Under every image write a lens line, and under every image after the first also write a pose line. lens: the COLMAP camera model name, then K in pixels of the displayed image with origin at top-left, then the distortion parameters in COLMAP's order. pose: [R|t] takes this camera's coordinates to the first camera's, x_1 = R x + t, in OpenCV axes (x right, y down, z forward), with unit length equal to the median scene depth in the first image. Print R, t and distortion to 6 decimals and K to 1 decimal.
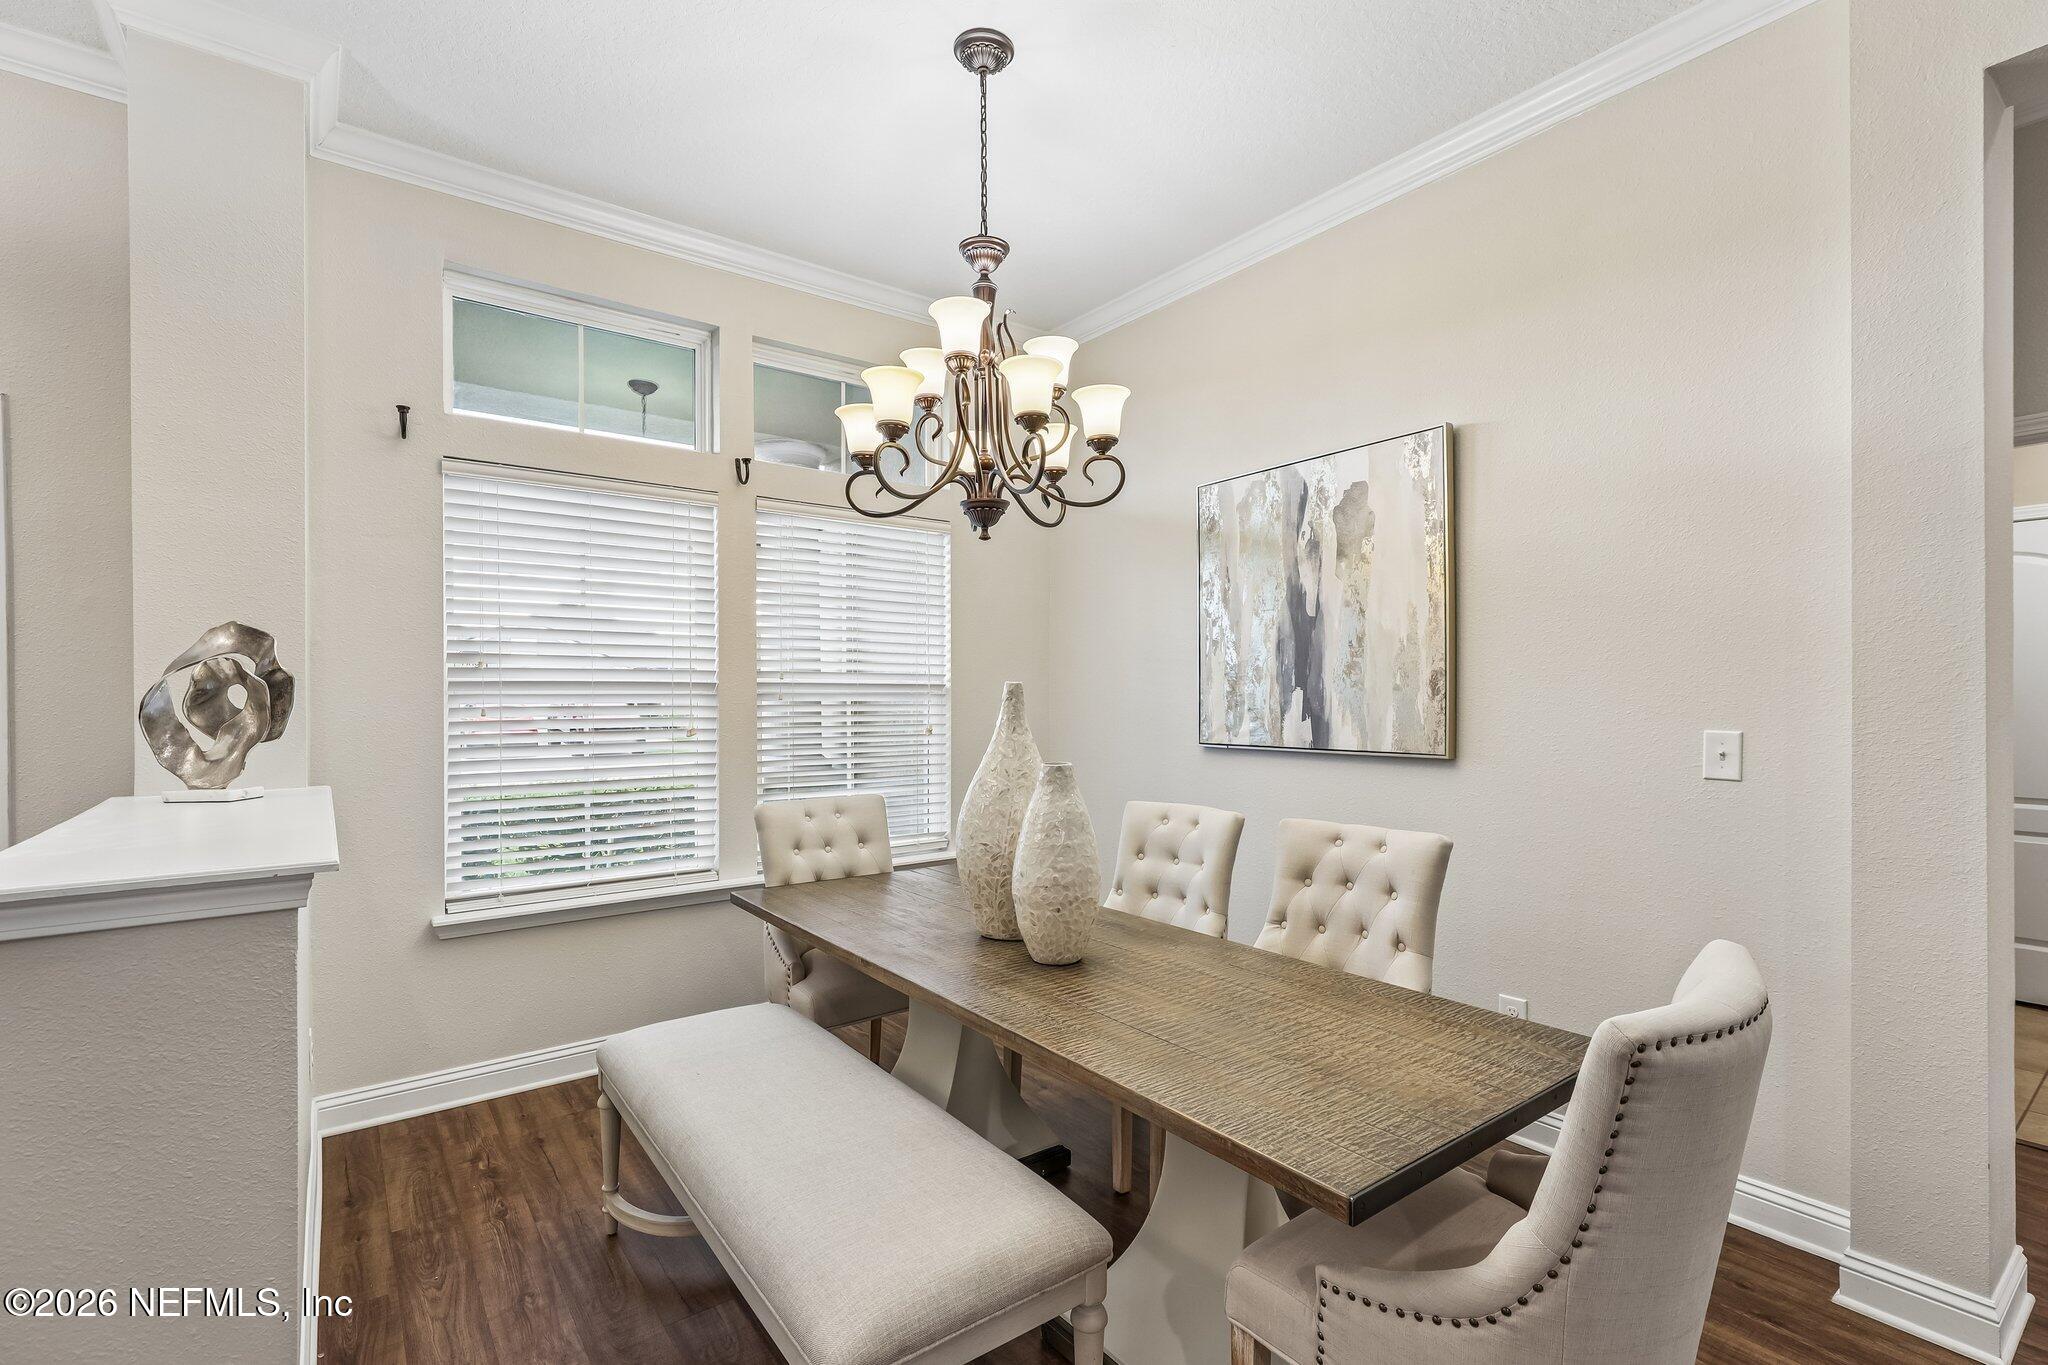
lens RADIAL K [[928.9, 0, 1021.9], [0, 928.9, 688.9], [0, 0, 1]] dist [-0.001266, 0.000246]
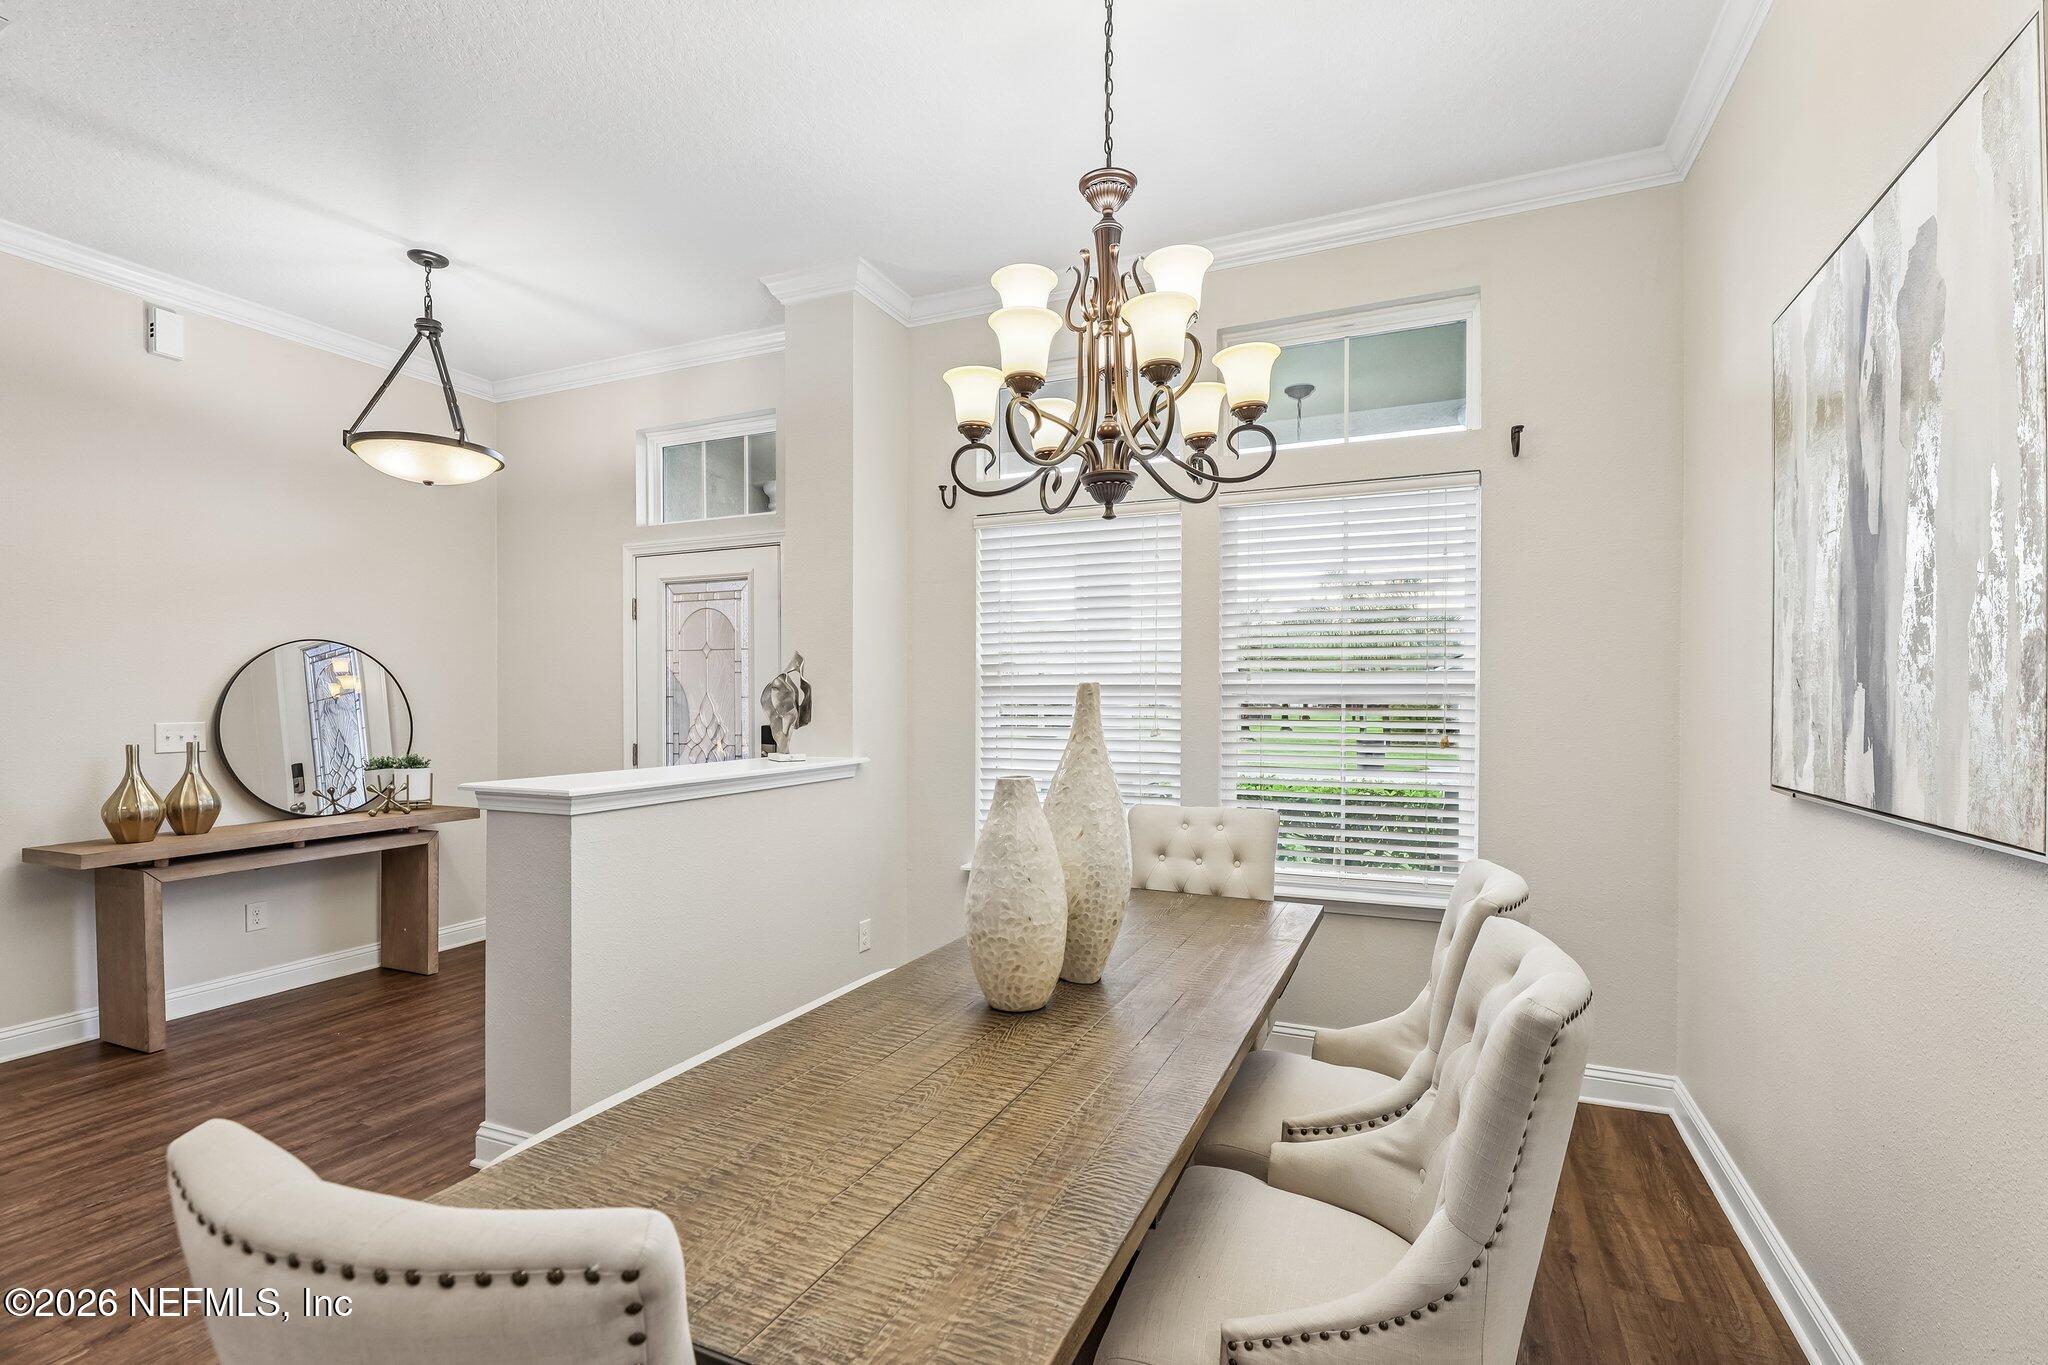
lens RADIAL K [[928.9, 0, 1022.5], [0, 928.9, 696.1], [0, 0, 1]] dist [-0.001266, 0.000246]
pose [[0.487069, 0.000589, -0.873363, 0.514513], [0.005022, 0.999981, 0.003475, 0.001296], [0.873349, -0.006079, 0.487057, 0.381088]]
